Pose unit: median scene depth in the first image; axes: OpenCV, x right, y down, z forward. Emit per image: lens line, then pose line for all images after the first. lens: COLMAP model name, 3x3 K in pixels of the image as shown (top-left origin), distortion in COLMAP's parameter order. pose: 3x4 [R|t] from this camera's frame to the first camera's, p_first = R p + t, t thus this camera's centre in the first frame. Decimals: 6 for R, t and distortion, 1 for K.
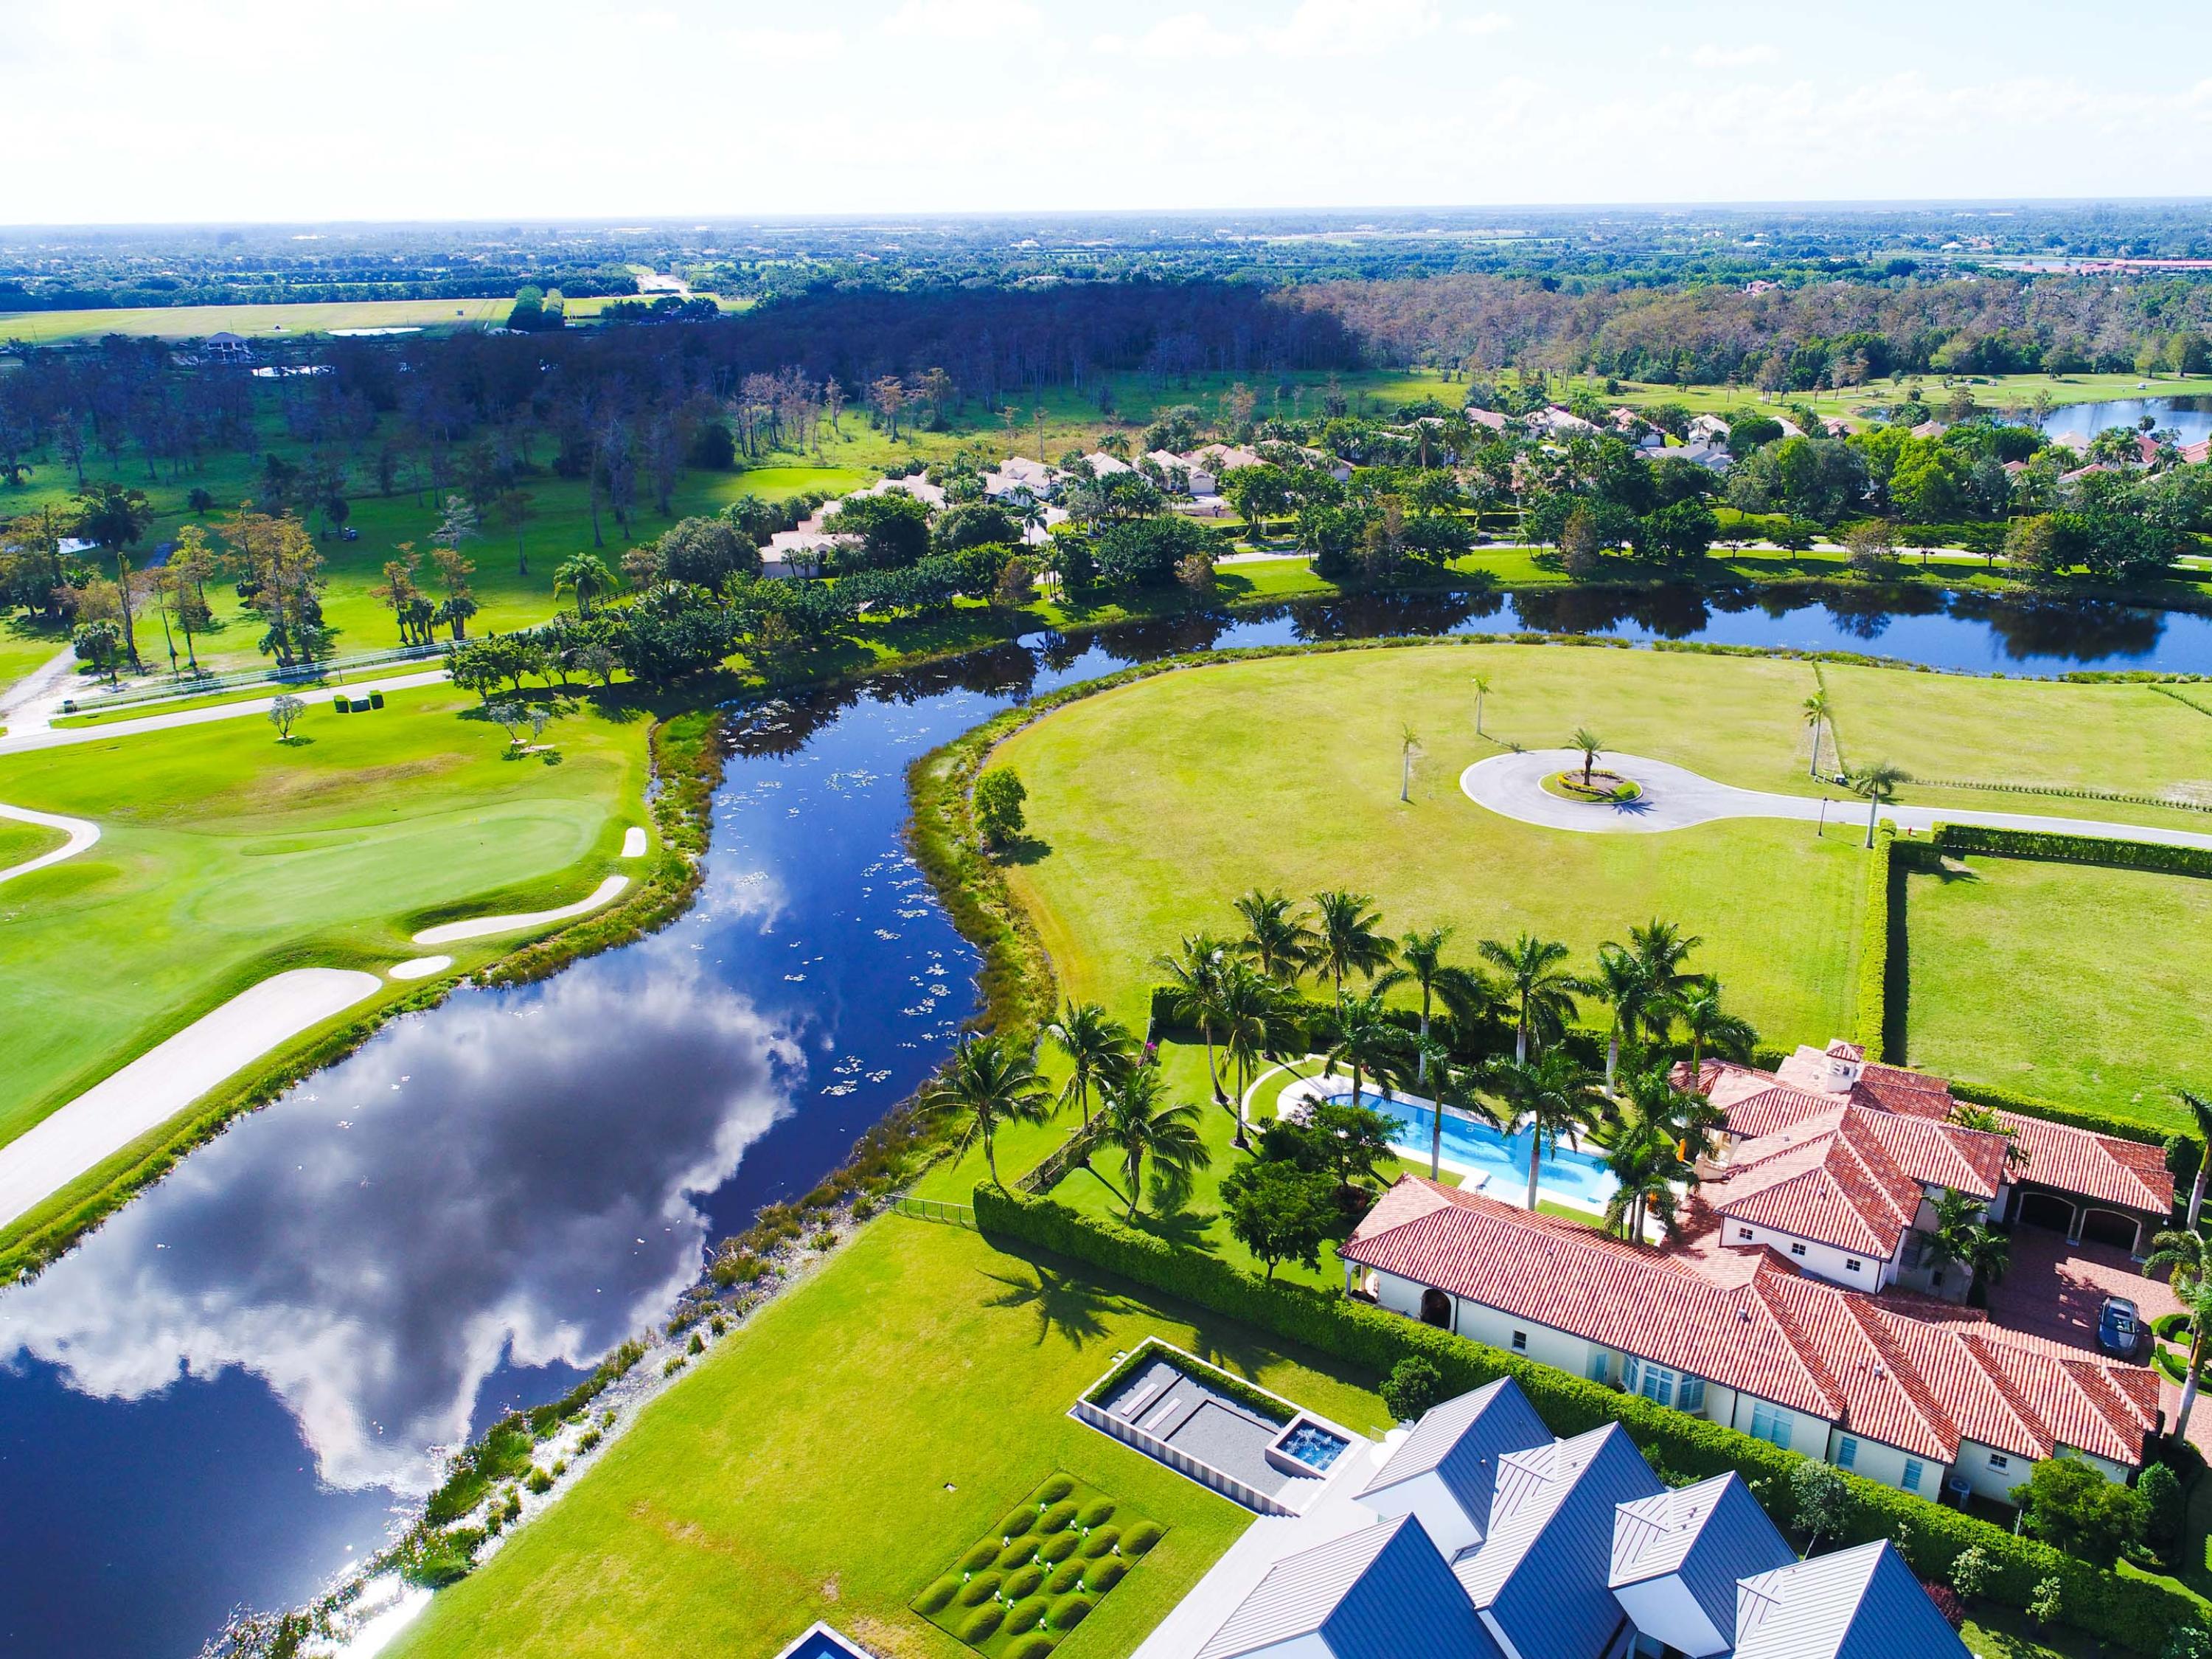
lens RADIAL K [[1668.2, 0, 1106.0], [0, 1668.2, 829.5], [0, 0, 1]] dist [0.000422, -0.000484]
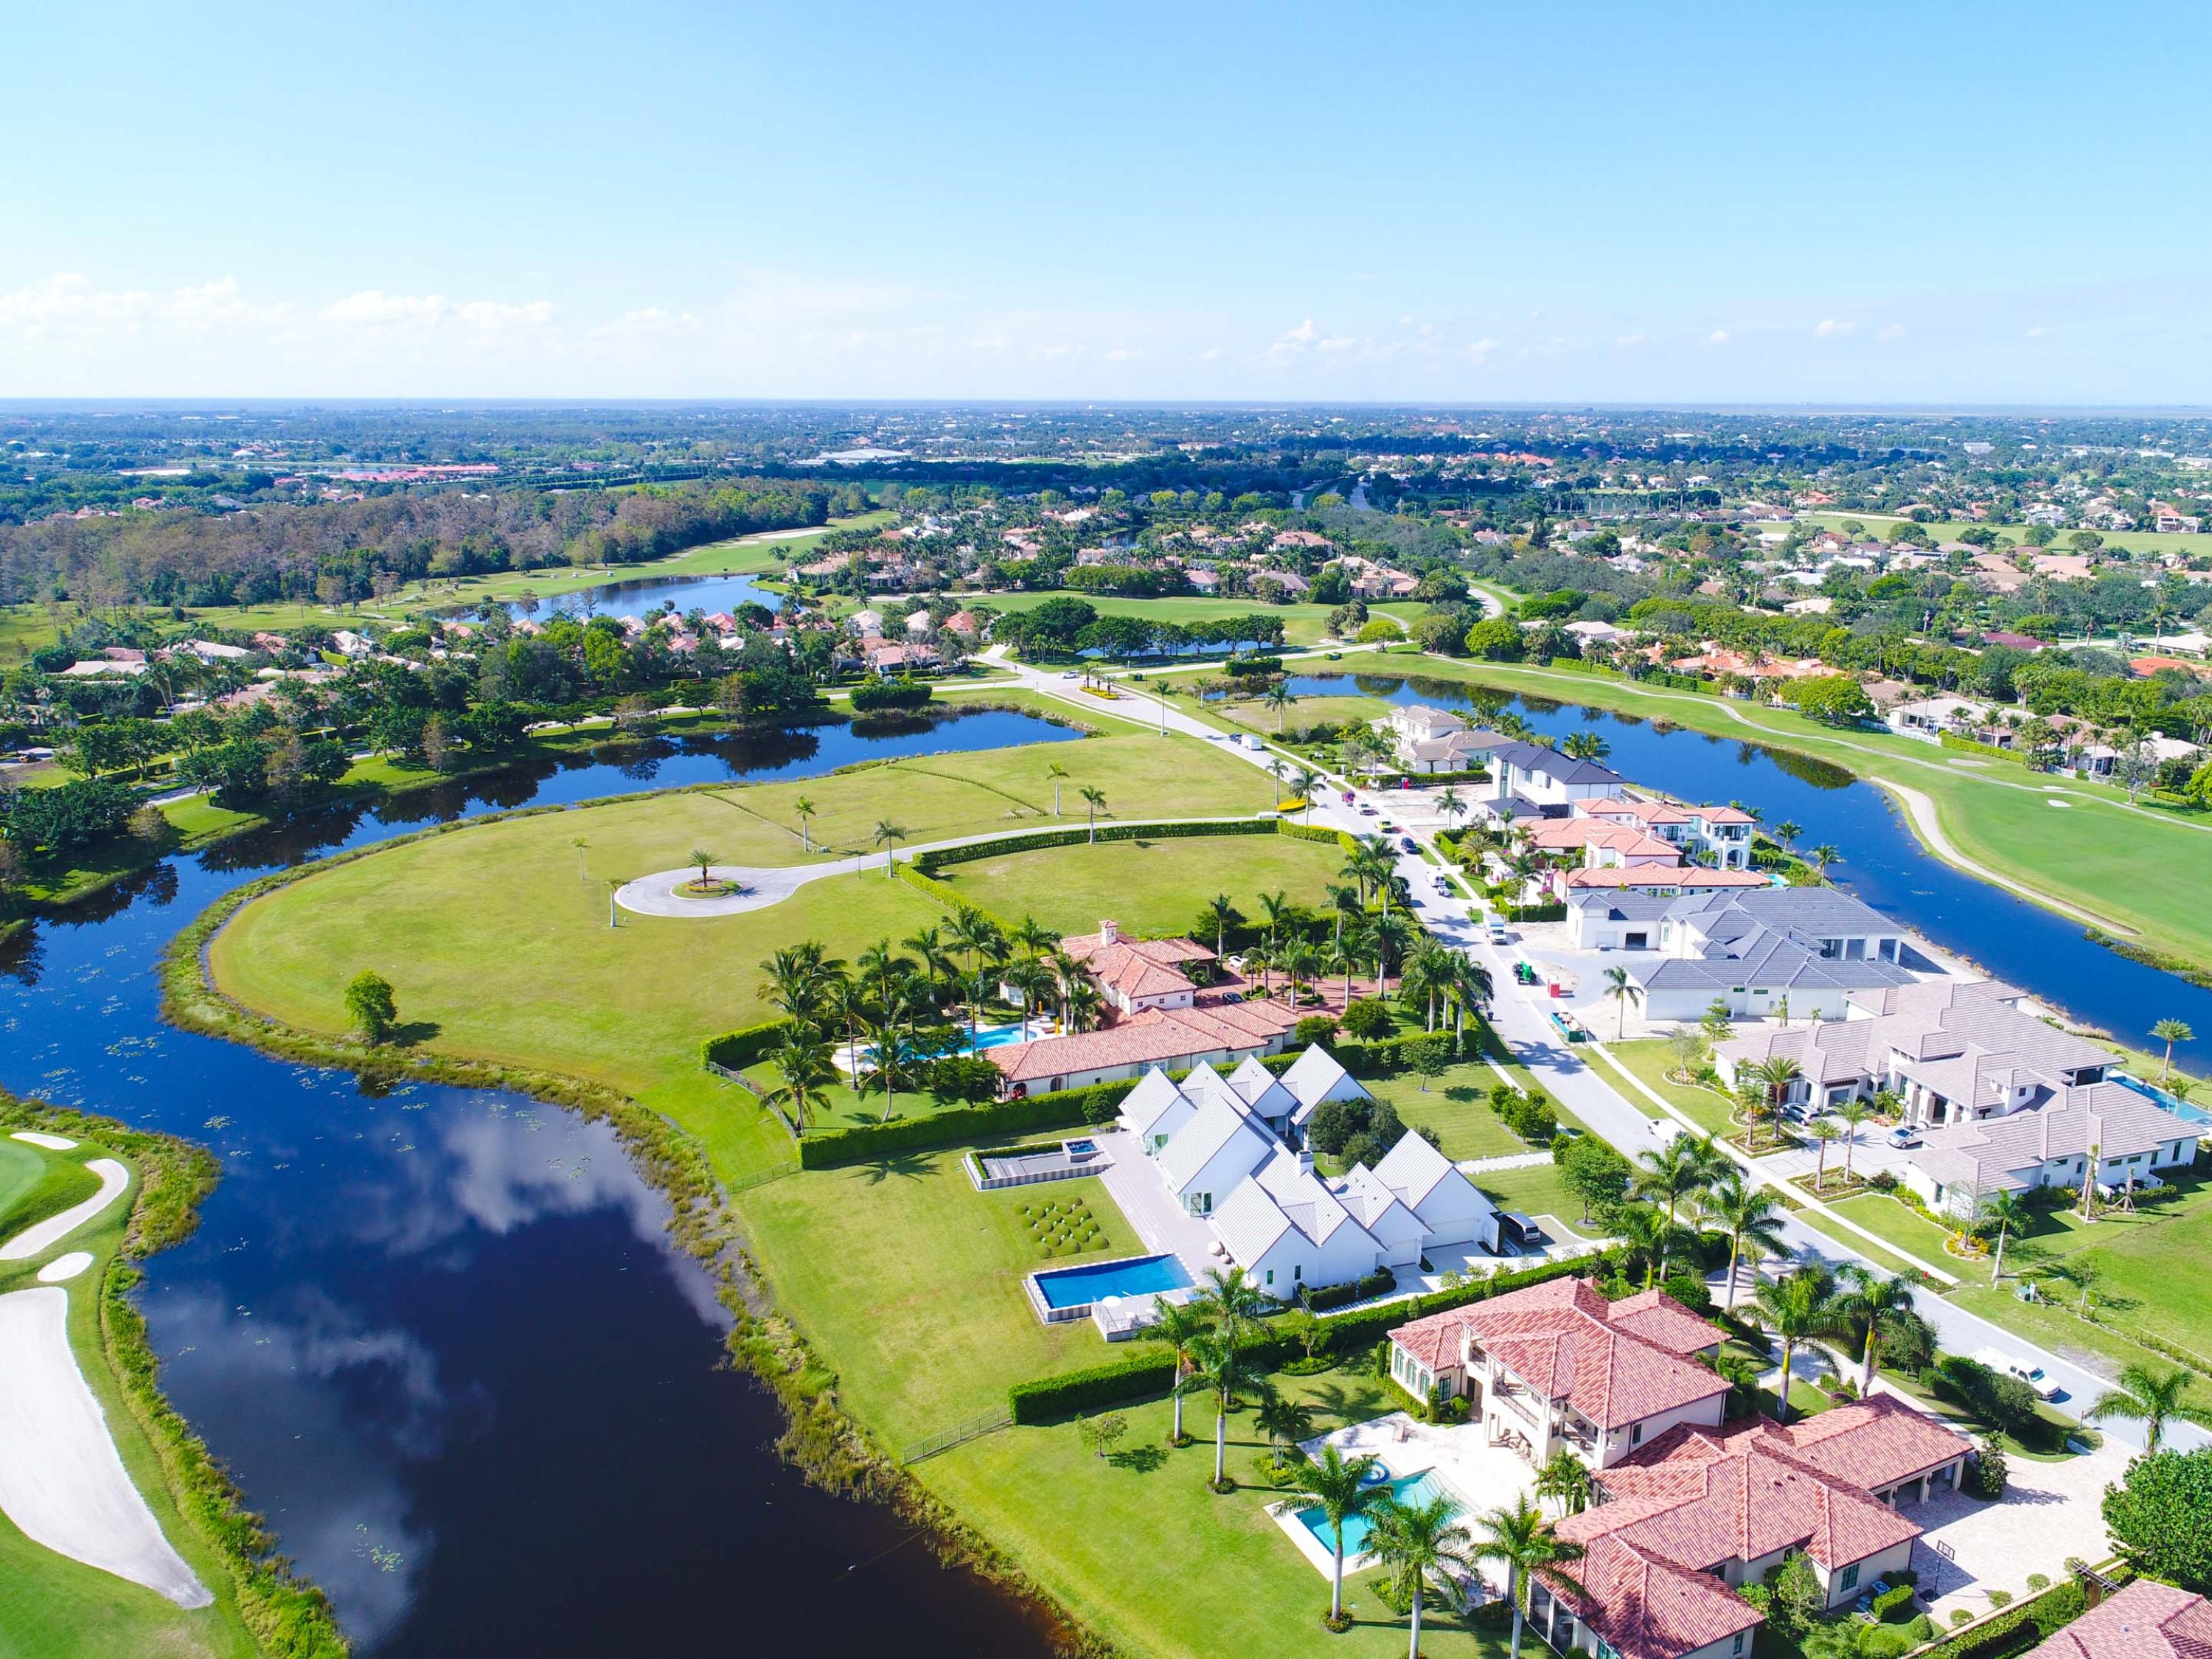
lens RADIAL K [[1668.2, 0, 1106.0], [0, 1668.2, 829.5], [0, 0, 1]] dist [0.000422, -0.000484]
pose [[0.574982, -0.193417, 0.794975, -0.631977], [0.277814, 0.960080, 0.032652, -0.025823], [-0.769555, 0.202081, 0.605763, -0.145108]]
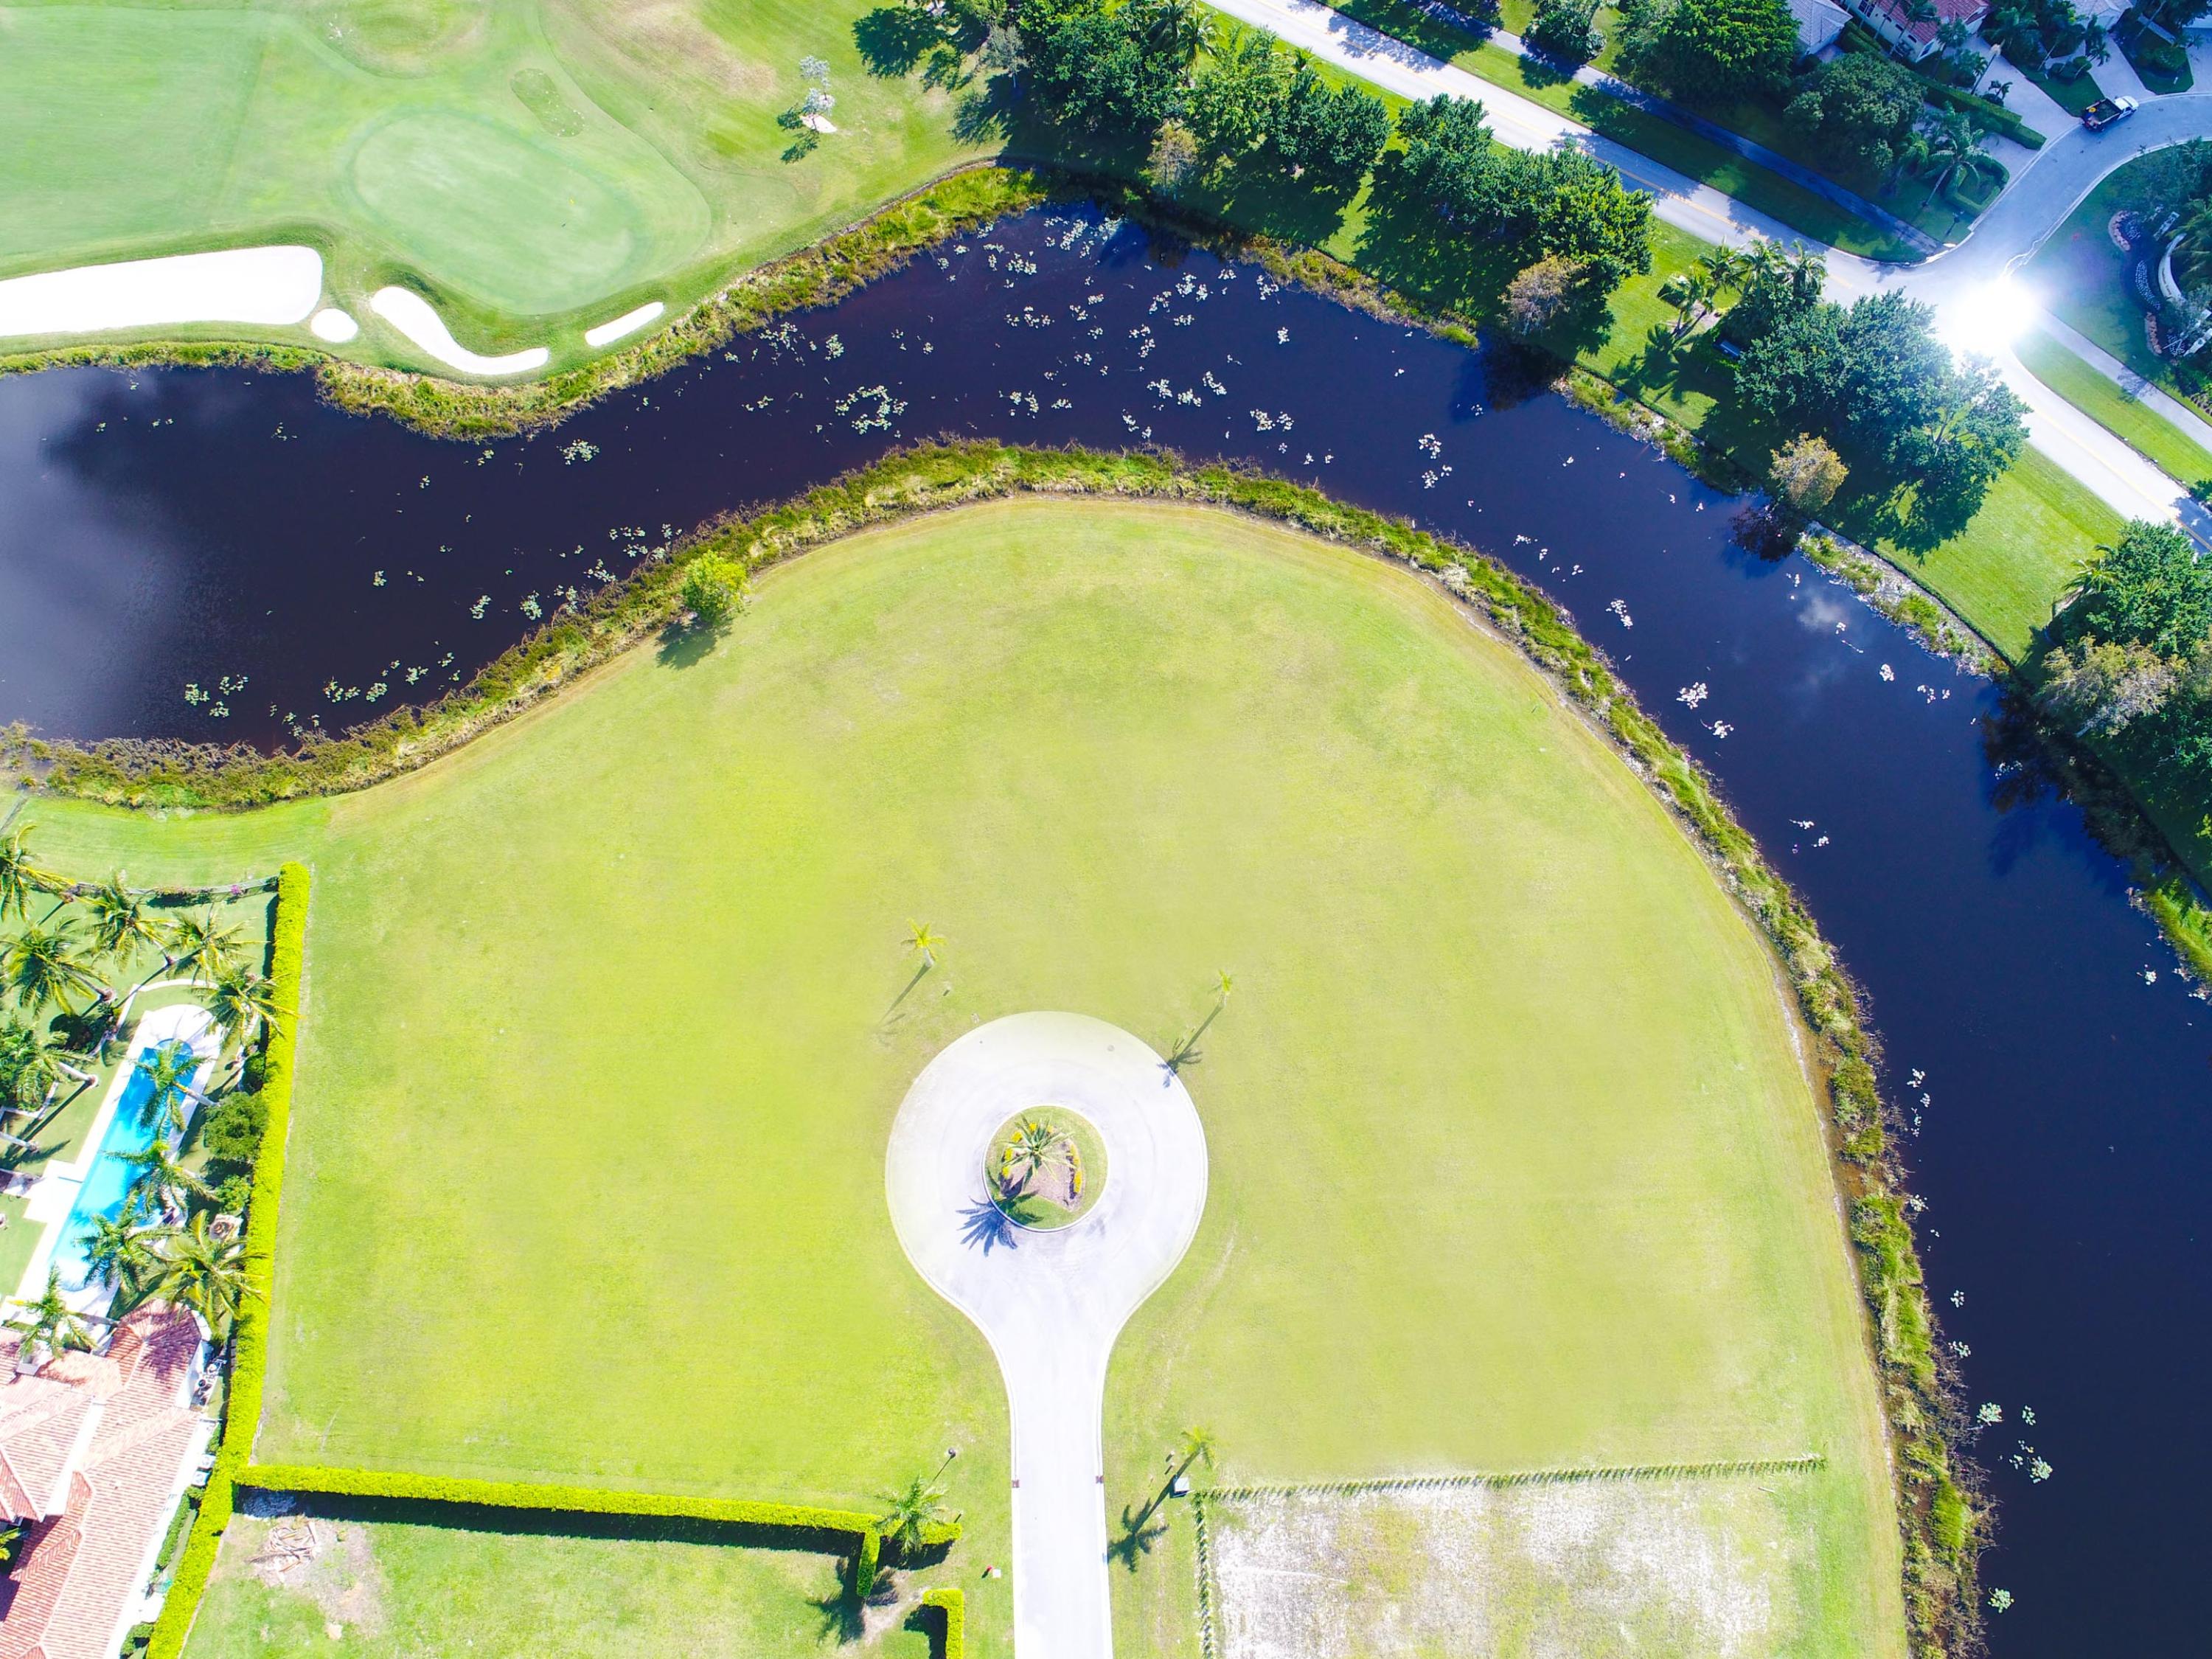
lens RADIAL K [[1668.2, 0, 1106.0], [0, 1668.2, 829.5], [0, 0, 1]] dist [0.000422, -0.000484]
pose [[0.352641, 0.863630, -0.360261, 0.434858], [-0.345013, 0.477867, 0.807842, -0.727267], [0.869833, -0.160583, 0.466479, 0.667346]]
